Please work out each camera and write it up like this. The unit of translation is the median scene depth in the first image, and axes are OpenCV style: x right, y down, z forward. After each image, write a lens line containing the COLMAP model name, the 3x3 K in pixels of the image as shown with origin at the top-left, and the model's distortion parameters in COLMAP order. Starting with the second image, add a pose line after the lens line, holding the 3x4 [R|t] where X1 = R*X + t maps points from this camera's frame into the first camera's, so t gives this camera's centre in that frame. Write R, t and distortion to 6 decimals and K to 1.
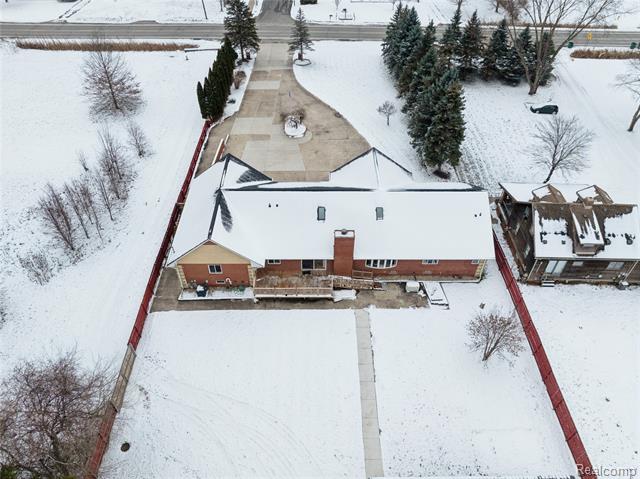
lens RADIAL K [[450.8, 0, 322.7], [0, 450.8, 237.3], [0, 0, 1]] dist [-0.037872, -0.005437]
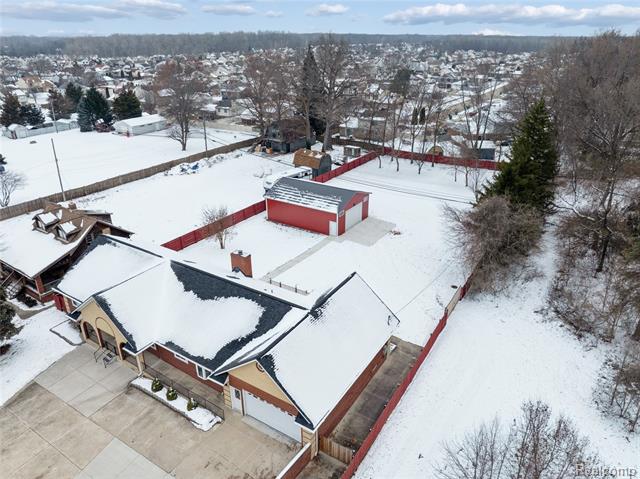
lens RADIAL K [[450.8, 0, 322.7], [0, 450.8, 237.3], [0, 0, 1]] dist [-0.037872, -0.005437]
pose [[-0.837526, -0.229494, 0.495865, -0.559476], [0.368481, 0.432865, 0.822708, -0.732627], [-0.403450, 0.871757, -0.277972, 1.031843]]
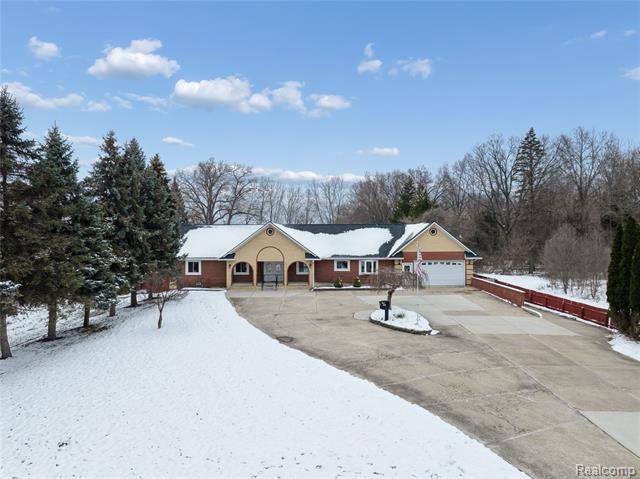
lens RADIAL K [[450.8, 0, 322.7], [0, 450.8, 237.3], [0, 0, 1]] dist [-0.037872, -0.005437]
pose [[-0.999949, -0.001418, 0.009981, 0.004068], [0.005695, 0.737543, 0.675276, -0.800265], [-0.008319, 0.675299, -0.737497, 1.755251]]
